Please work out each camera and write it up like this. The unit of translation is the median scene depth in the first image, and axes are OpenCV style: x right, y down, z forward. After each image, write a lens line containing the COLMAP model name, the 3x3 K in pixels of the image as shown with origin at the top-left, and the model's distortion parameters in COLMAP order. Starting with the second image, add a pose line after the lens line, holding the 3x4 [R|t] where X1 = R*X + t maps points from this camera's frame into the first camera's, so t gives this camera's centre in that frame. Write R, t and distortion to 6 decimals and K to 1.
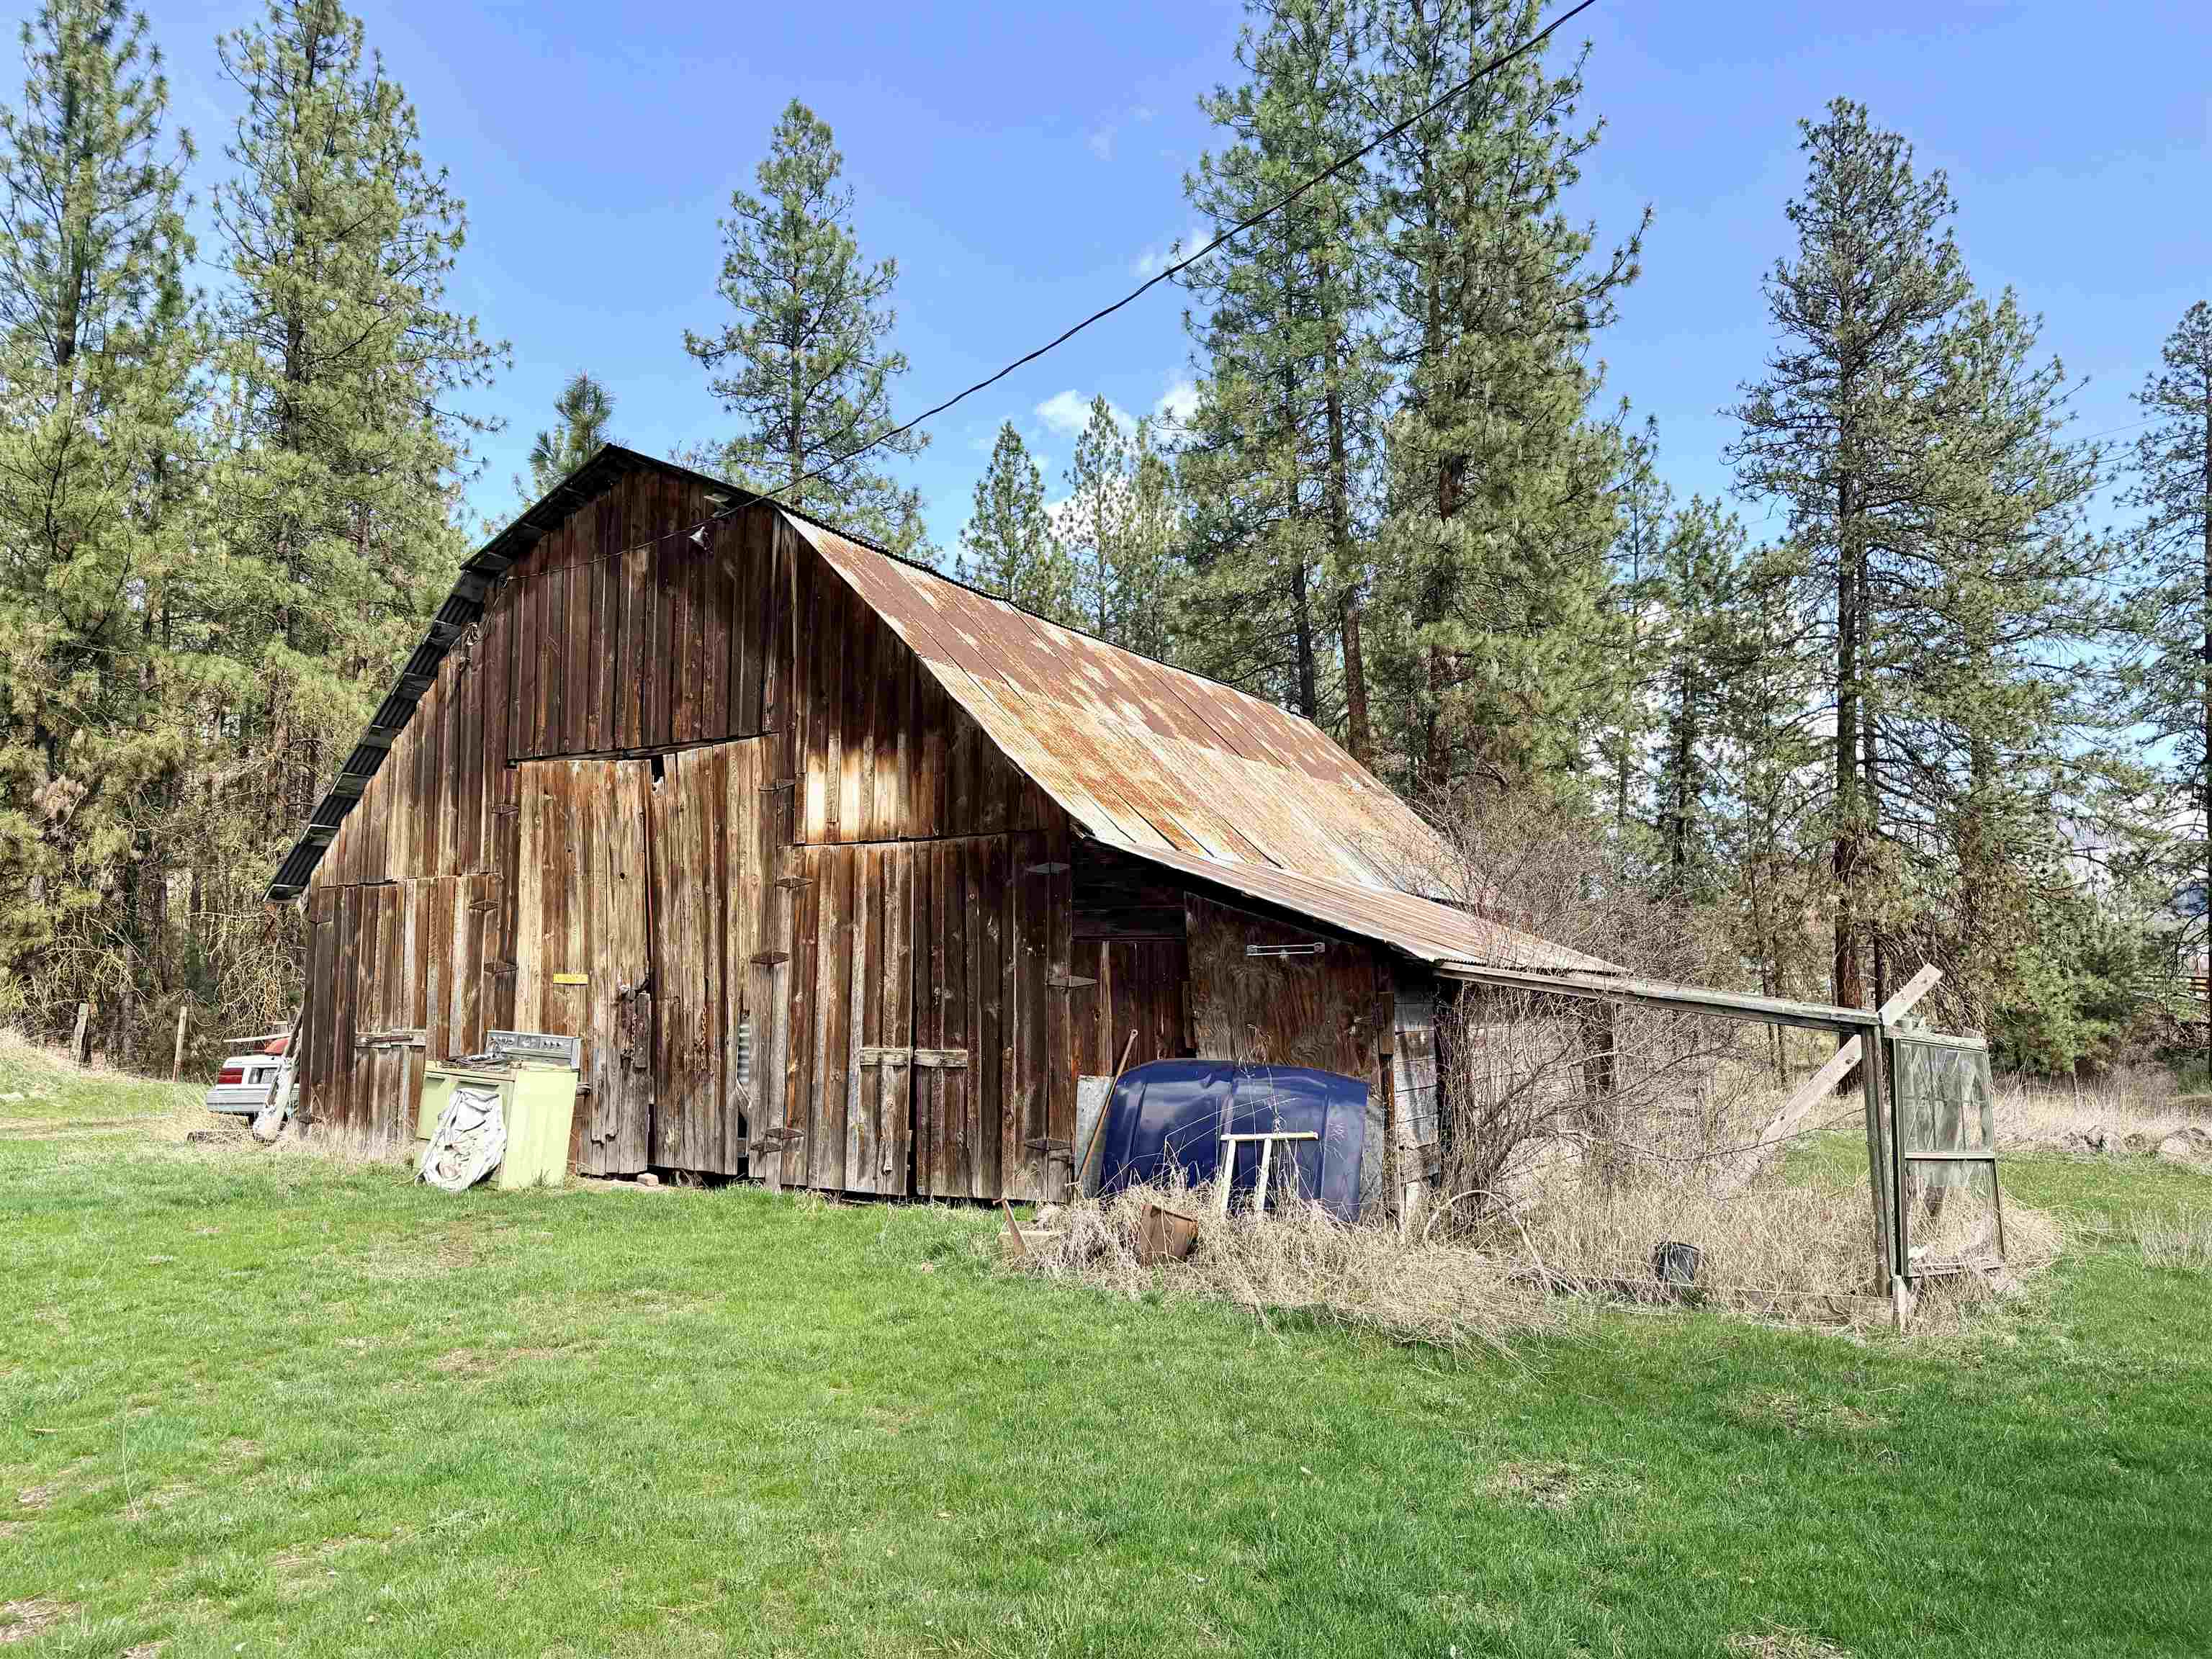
lens RADIAL K [[1566.7, 0, 1103.0], [0, 1566.7, 821.4], [0, 0, 1]] dist [0.069495, -0.080968]
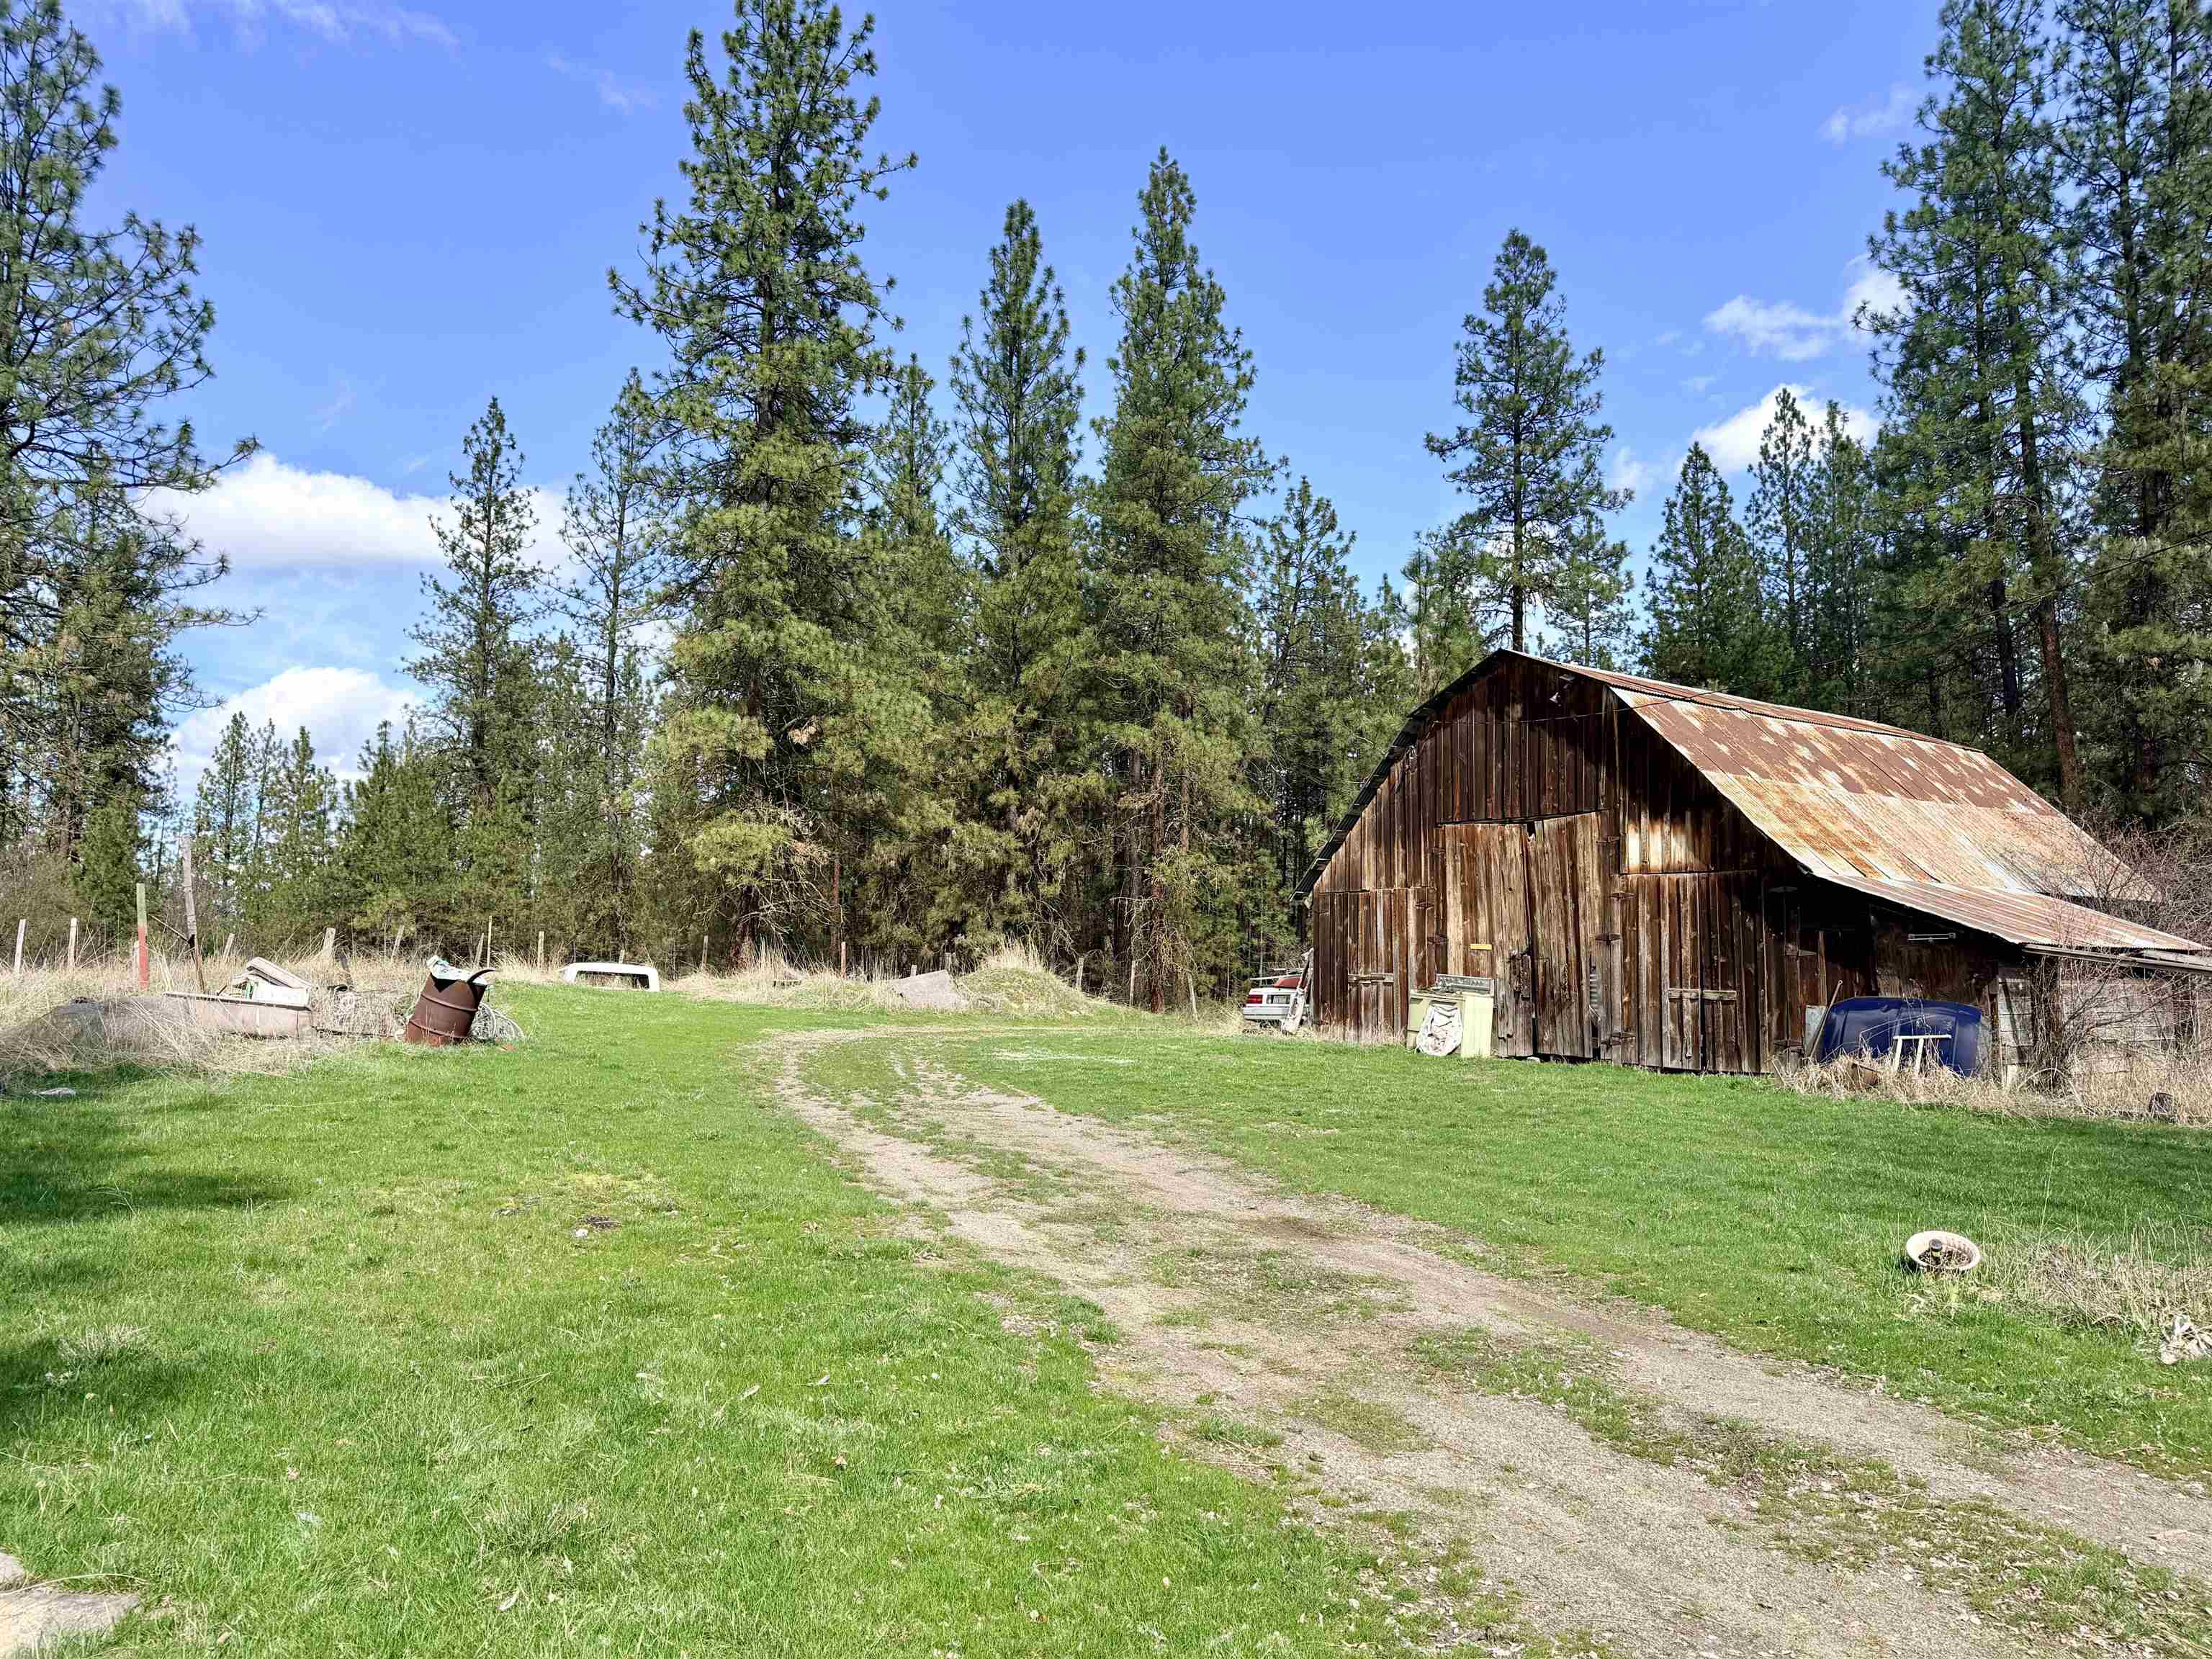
lens RADIAL K [[1566.7, 0, 1084.5], [0, 1566.7, 835.1], [0, 0, 1]] dist [0.069495, -0.080968]
pose [[0.913292, -0.019740, -0.406826, -0.021360], [0.032050, 0.999211, 0.023467, -0.078098], [0.406042, -0.034471, 0.913204, -0.754777]]
